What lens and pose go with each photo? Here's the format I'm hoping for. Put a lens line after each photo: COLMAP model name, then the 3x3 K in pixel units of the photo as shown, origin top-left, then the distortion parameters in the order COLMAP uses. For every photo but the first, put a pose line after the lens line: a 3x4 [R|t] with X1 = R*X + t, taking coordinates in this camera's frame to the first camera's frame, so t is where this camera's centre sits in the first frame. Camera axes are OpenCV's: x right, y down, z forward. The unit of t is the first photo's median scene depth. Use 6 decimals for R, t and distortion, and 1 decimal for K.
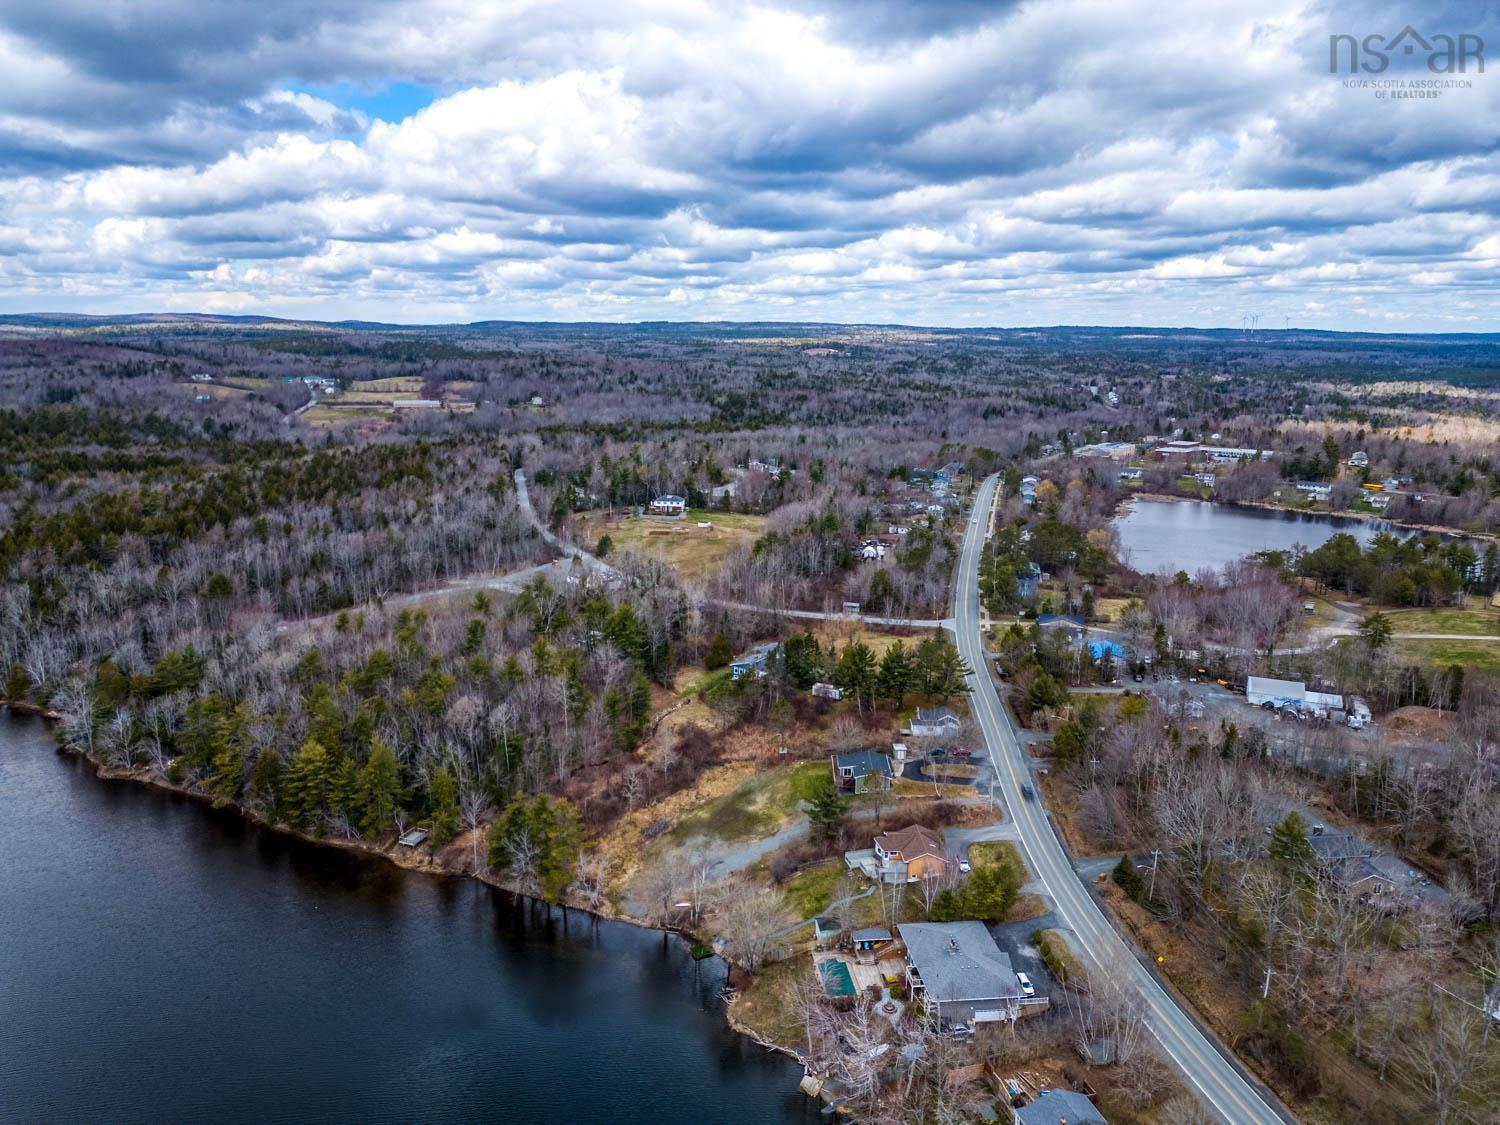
lens RADIAL K [[1056.9, 0, 726.7], [0, 1056.9, 554.5], [0, 0, 1]] dist [0.072308, -0.060736]
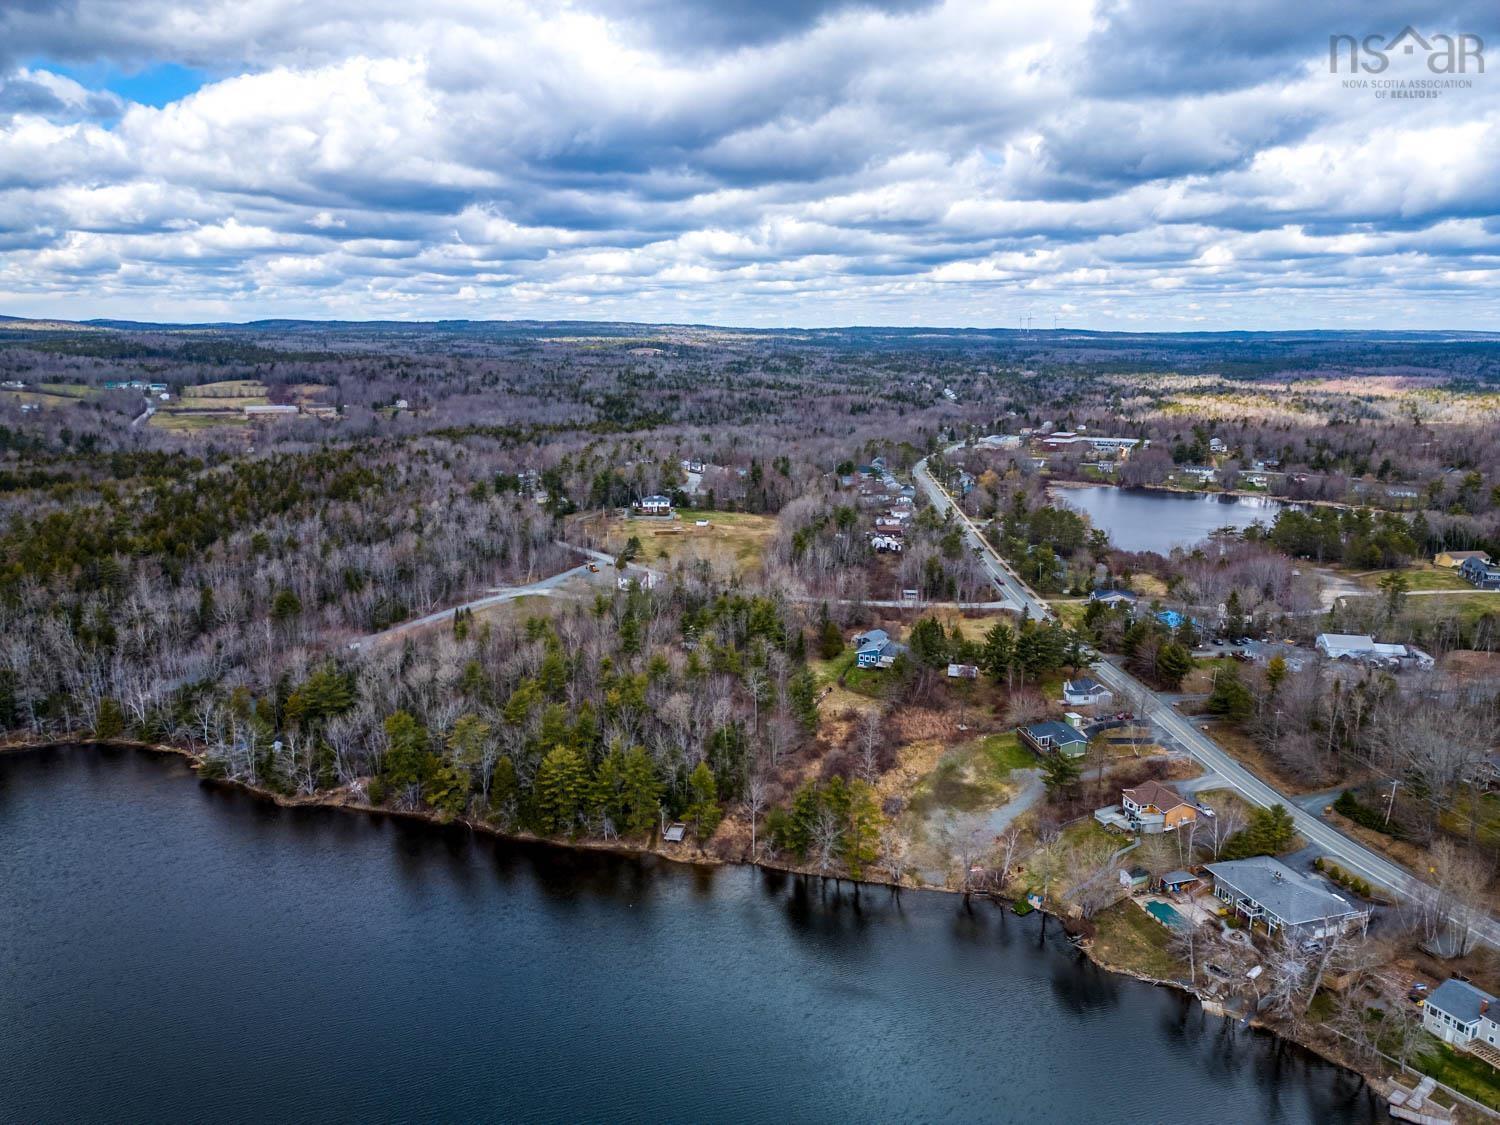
lens RADIAL K [[1056.9, 0, 733.2], [0, 1056.9, 541.1], [0, 0, 1]] dist [0.072308, -0.060736]
pose [[0.981647, -0.040376, 0.186382, -0.069321], [0.042542, 0.999066, -0.007631, -0.000722], [-0.185900, 0.015419, 0.982448, -0.002622]]
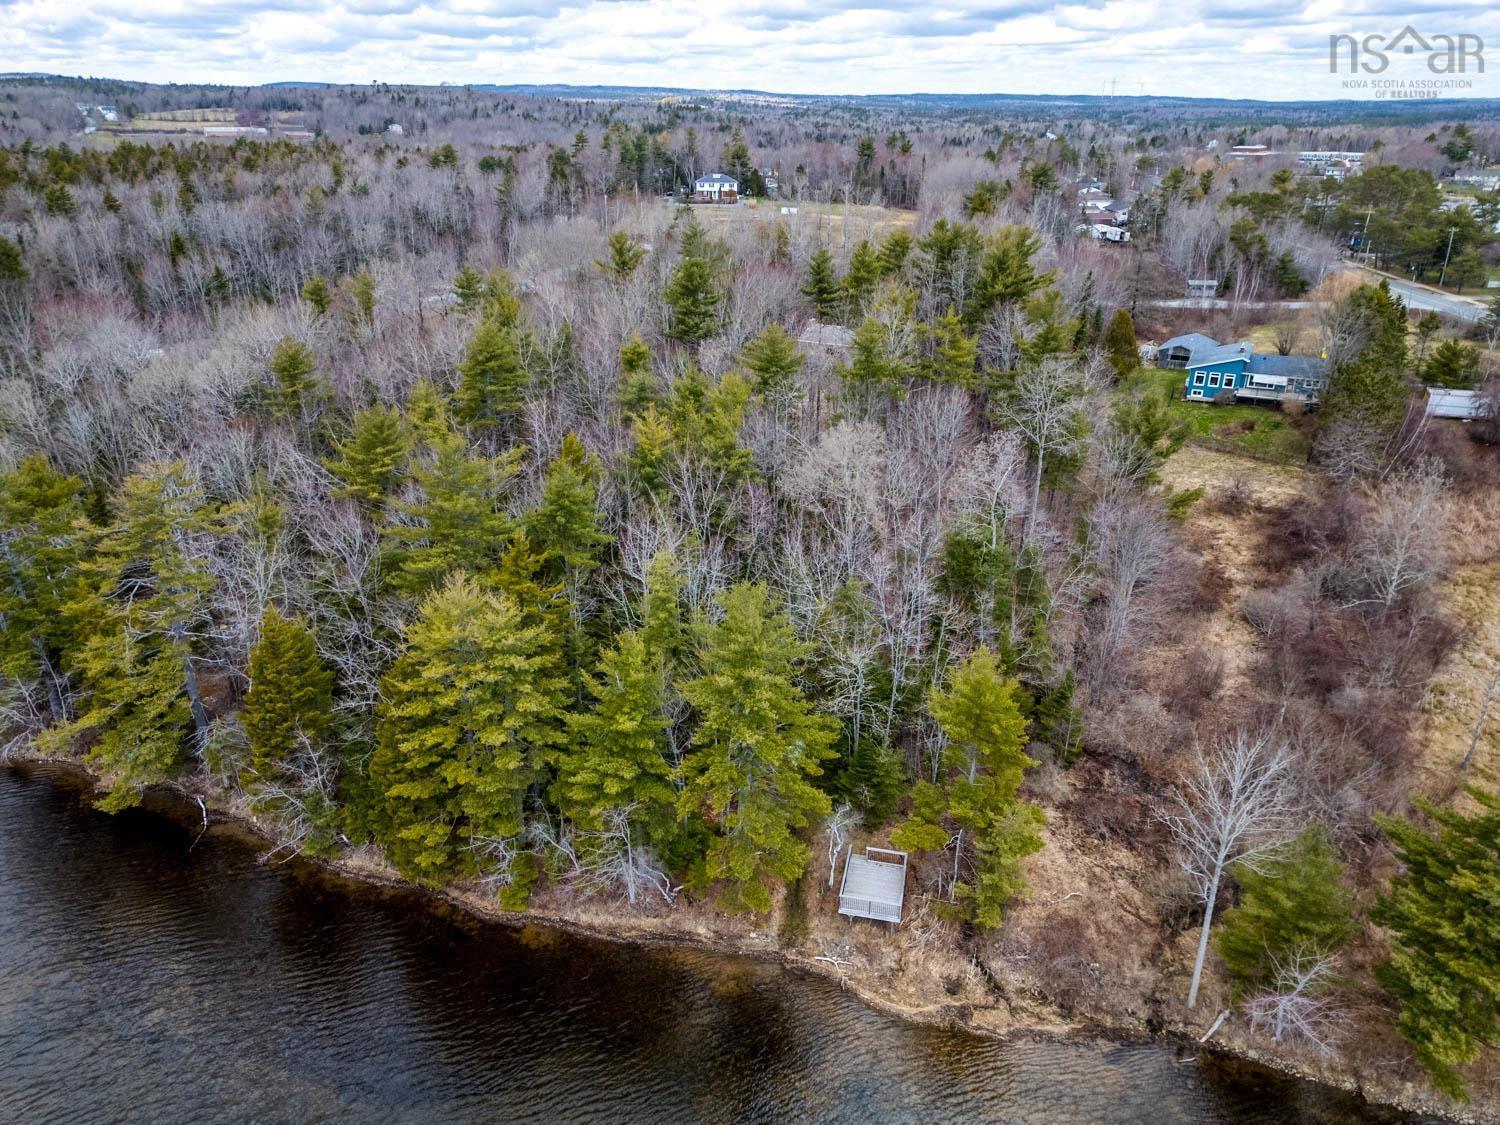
lens RADIAL K [[1056.9, 0, 740.5], [0, 1056.9, 569.0], [0, 0, 1]] dist [0.072308, -0.060736]
pose [[0.987582, -0.060948, 0.144801, -0.060761], [0.030590, 0.978641, 0.203289, 0.020087], [-0.154098, -0.196335, 0.968352, 0.123388]]
